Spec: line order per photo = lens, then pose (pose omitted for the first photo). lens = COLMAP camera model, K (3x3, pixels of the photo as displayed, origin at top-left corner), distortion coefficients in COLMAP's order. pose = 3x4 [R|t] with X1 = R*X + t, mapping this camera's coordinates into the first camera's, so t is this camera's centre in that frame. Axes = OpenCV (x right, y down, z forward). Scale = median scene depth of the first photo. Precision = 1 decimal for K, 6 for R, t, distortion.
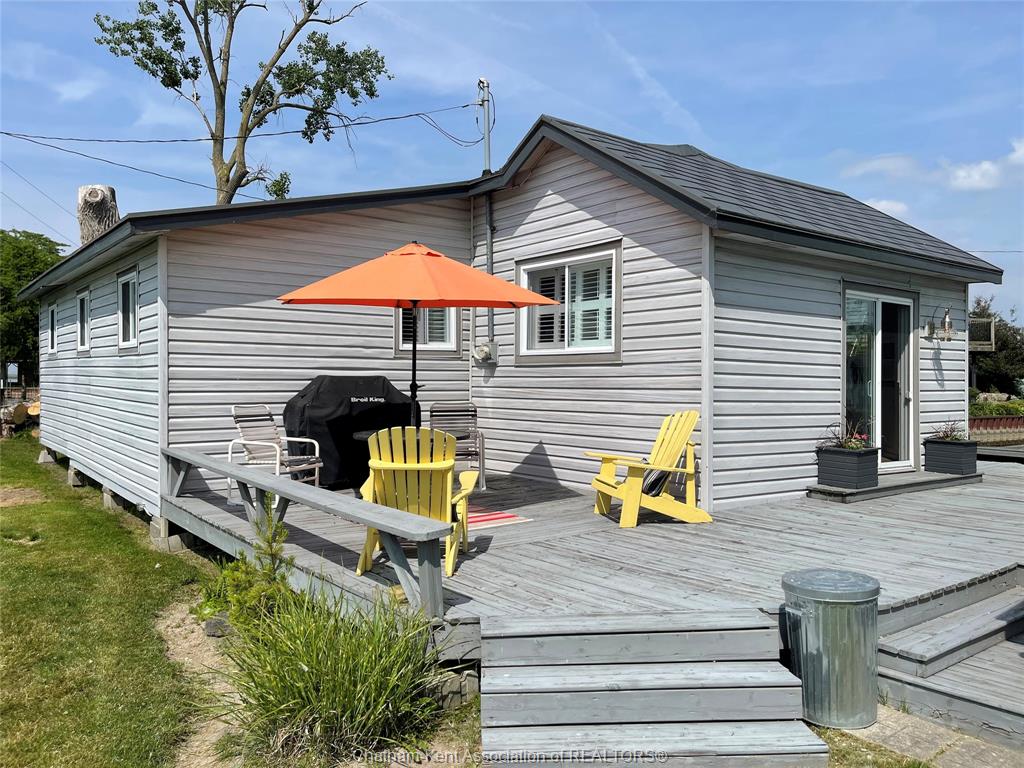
lens RADIAL K [[795.8, 0, 512.0], [0, 795.8, 384.0], [0, 0, 1]] dist [0.104752, -0.089457]
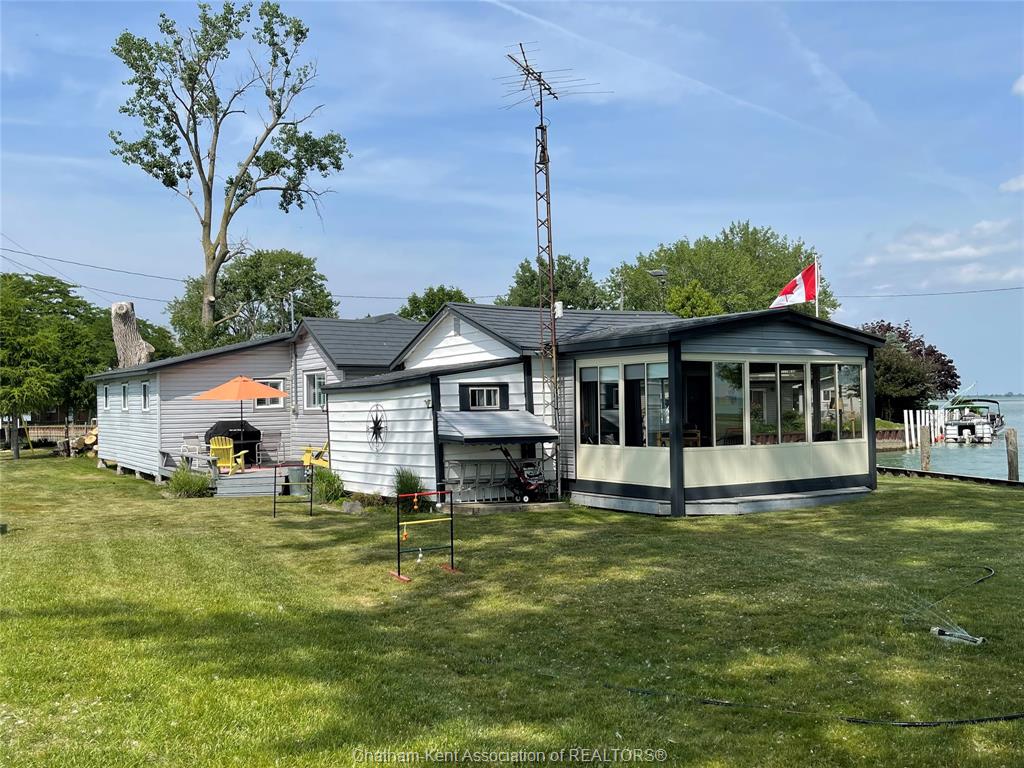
lens RADIAL K [[990.0, 0, 510.0], [0, 990.0, 386.8], [0, 0, 1]] dist [0.080288, 0.004797]
pose [[0.996357, -0.024602, -0.081653, 0.225587], [0.022839, 0.999487, -0.022451, -0.006378], [0.082164, 0.020505, 0.996408, -0.497669]]
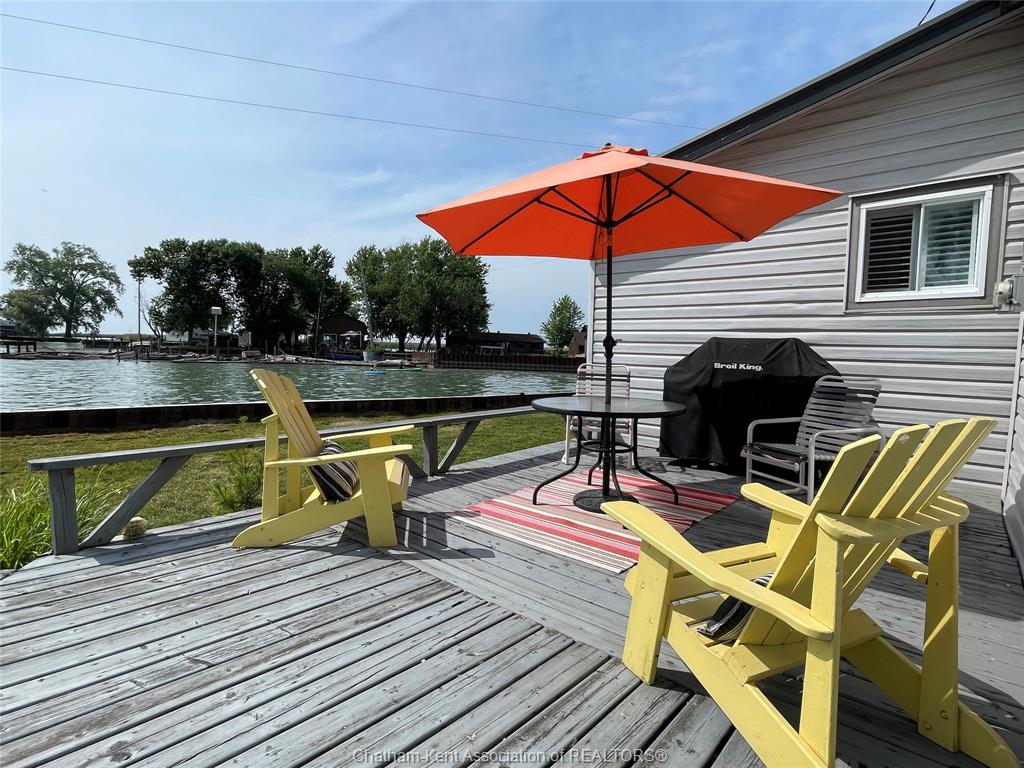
lens RADIAL K [[530.4, 0, 512.0], [0, 530.4, 384.0], [0, 0, 1]] dist [-0.000240, -0.000033]
pose [[0.200789, 0.057731, -0.977932, 0.067037], [-0.038457, 0.997957, 0.051018, 0.004385], [0.978879, 0.027365, 0.202599, 0.159504]]
